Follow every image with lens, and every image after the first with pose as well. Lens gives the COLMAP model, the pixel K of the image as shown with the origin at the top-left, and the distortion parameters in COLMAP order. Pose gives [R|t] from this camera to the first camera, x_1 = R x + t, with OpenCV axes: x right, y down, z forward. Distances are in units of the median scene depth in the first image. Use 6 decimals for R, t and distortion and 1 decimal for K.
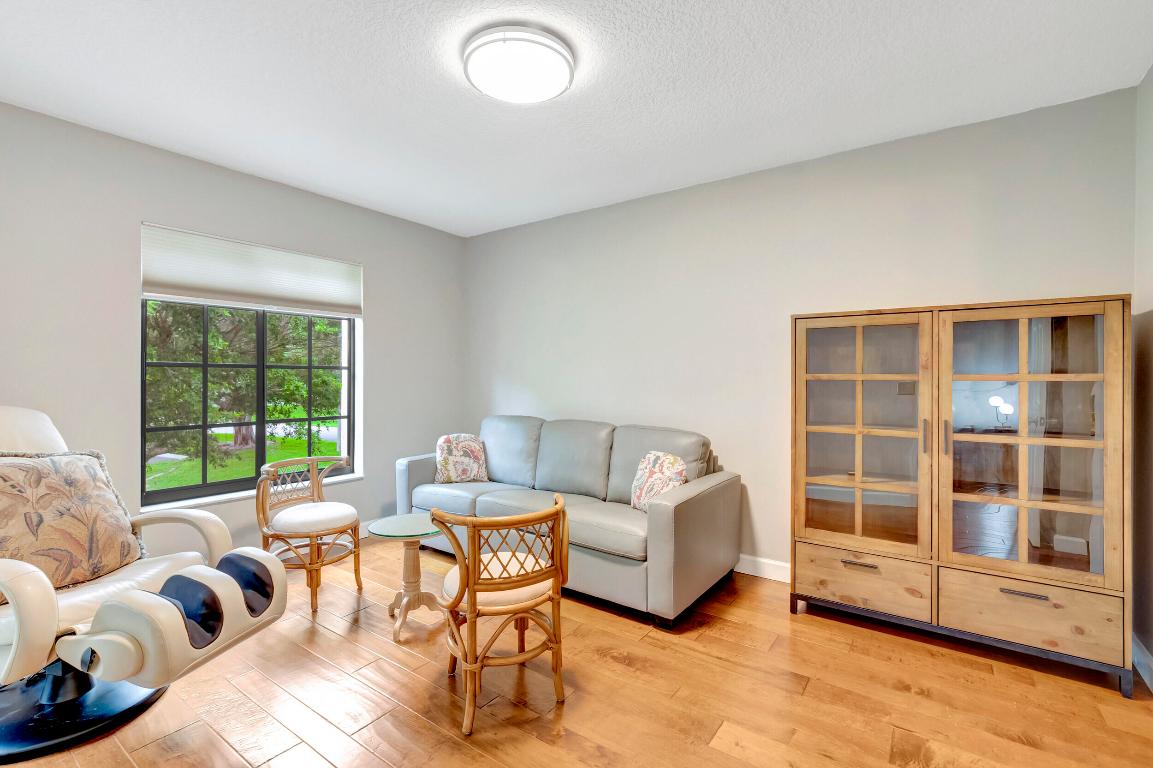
lens RADIAL K [[525.9, 0, 572.7], [0, 525.9, 374.6], [0, 0, 1]] dist [-0.001349, -0.000201]
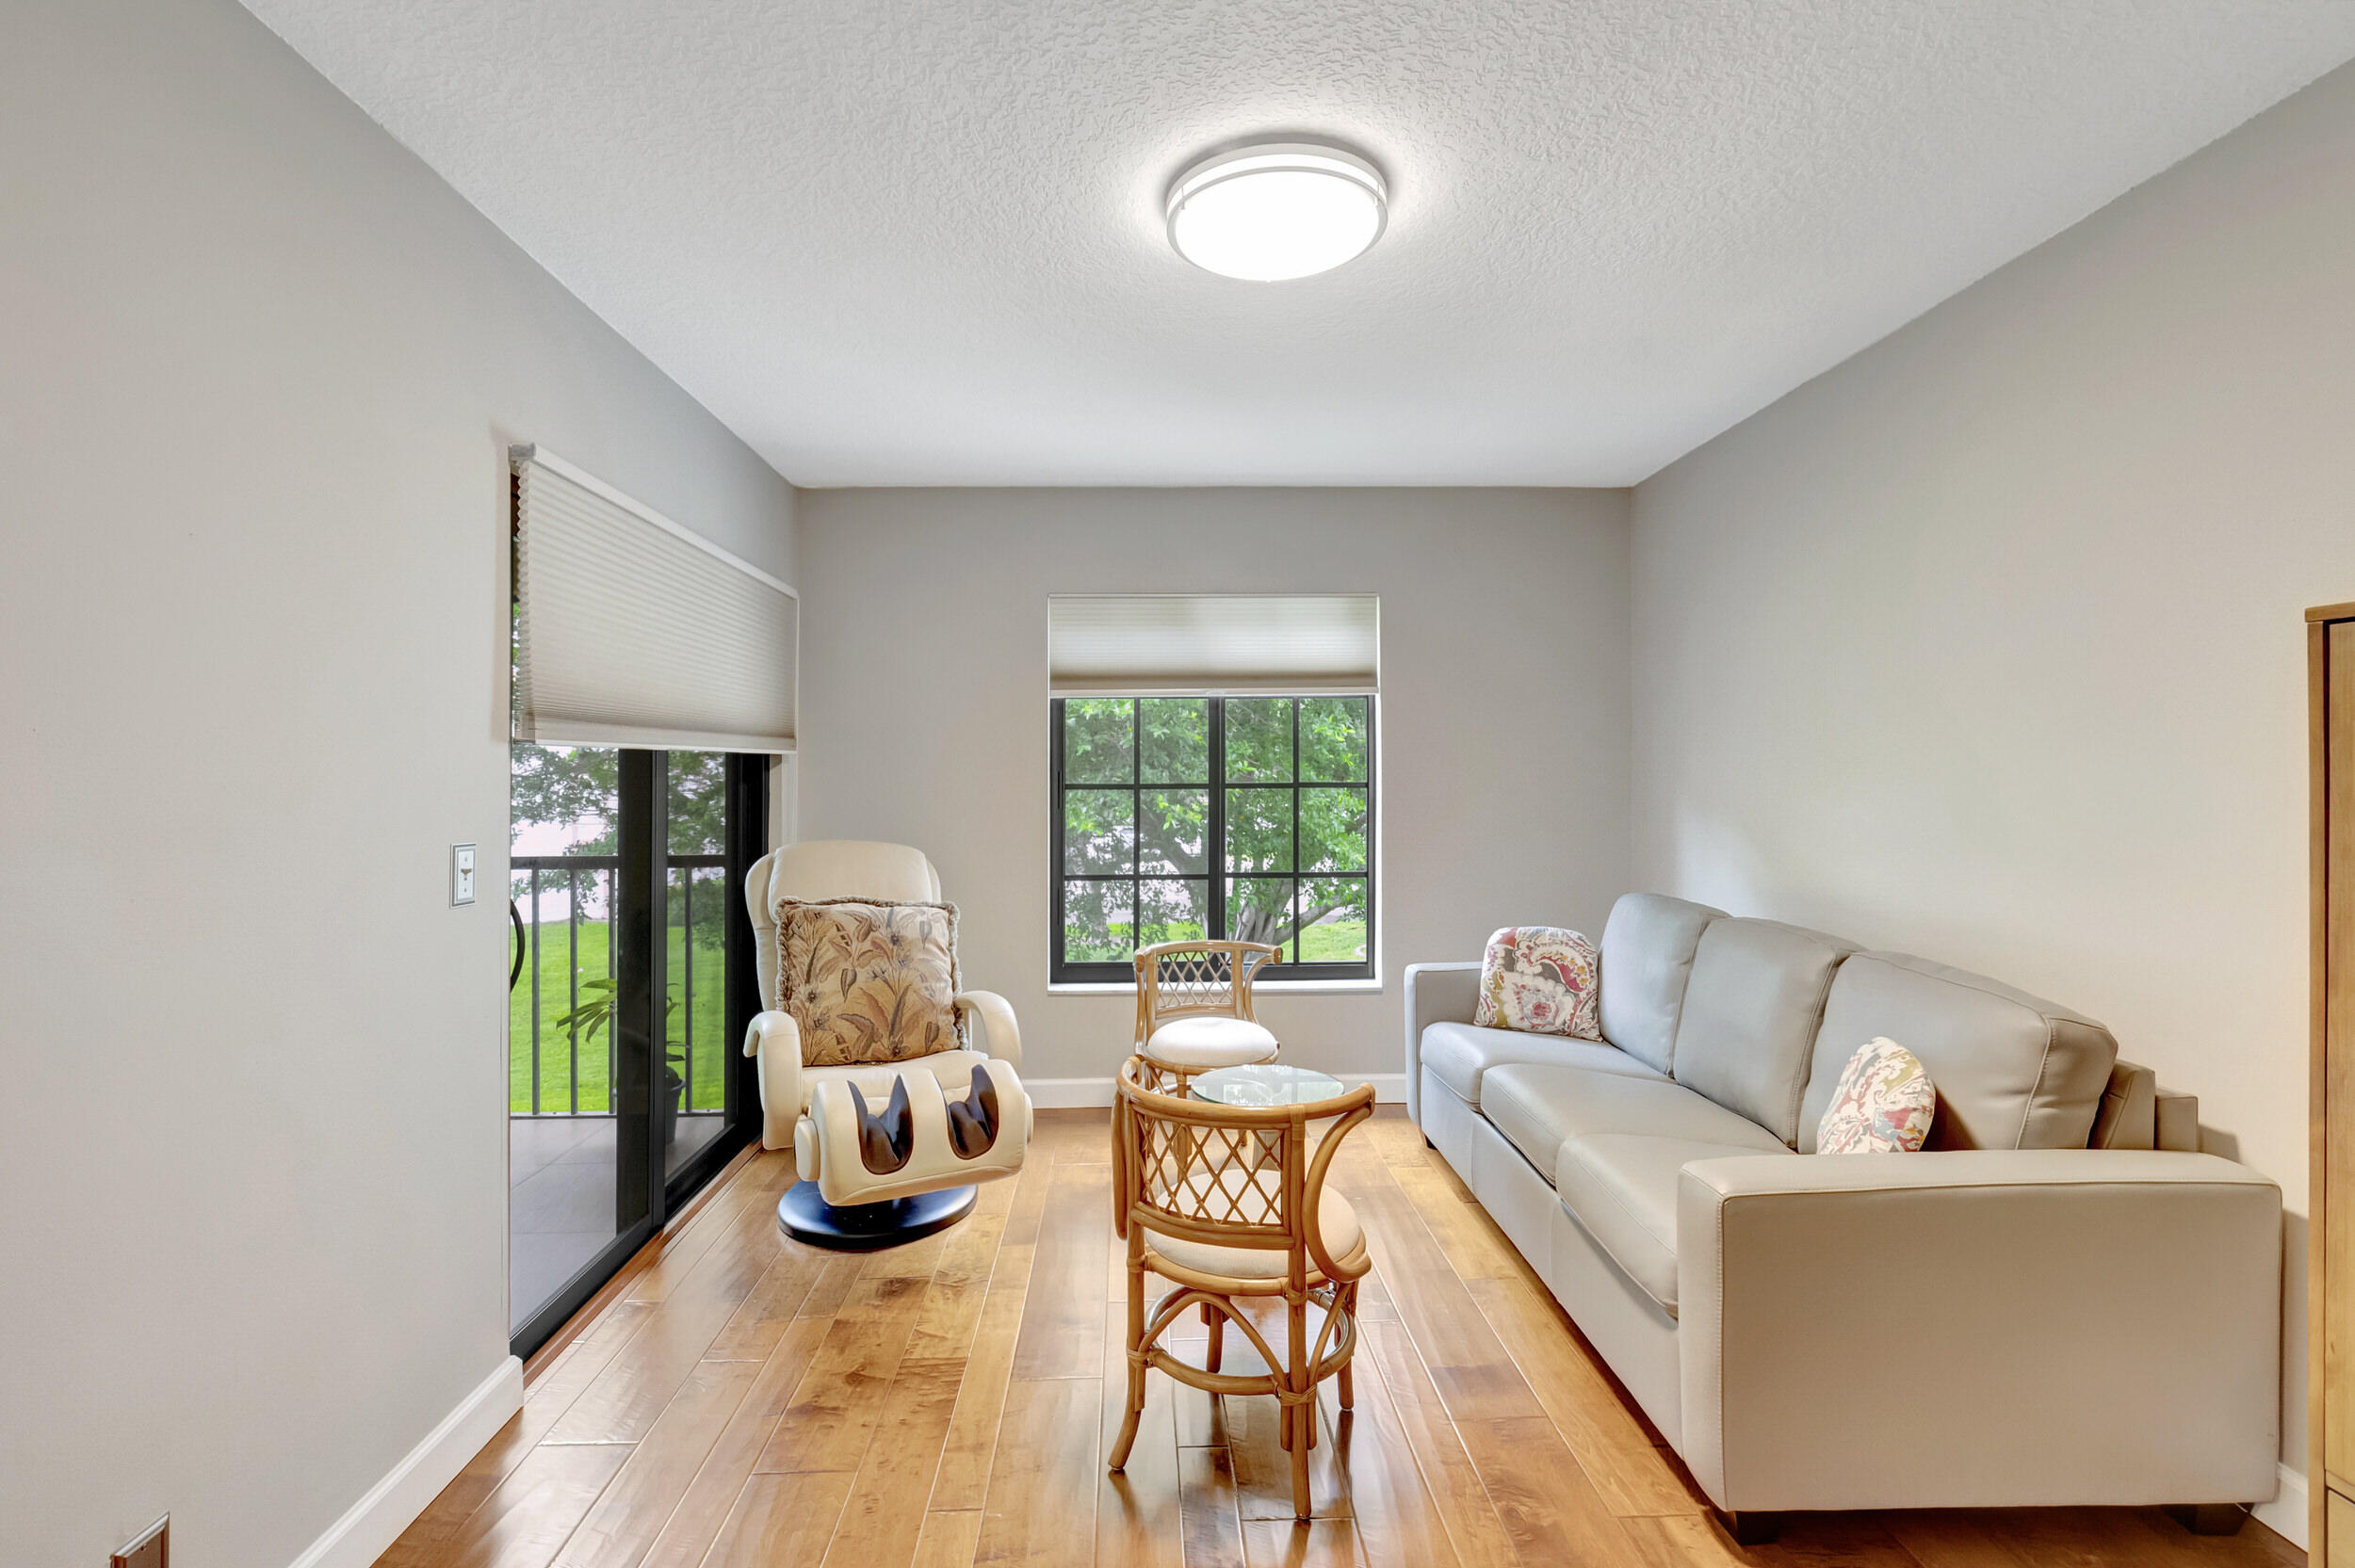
lens RADIAL K [[1083.7, 0, 1153.2], [0, 1083.7, 751.8], [0, 0, 1]] dist [-0.011063, -0.000092]
pose [[0.596830, -0.024629, -0.801990, 0.442524], [0.013843, 0.999696, -0.020399, -0.034743], [0.802249, 0.001073, 0.596989, 0.195710]]
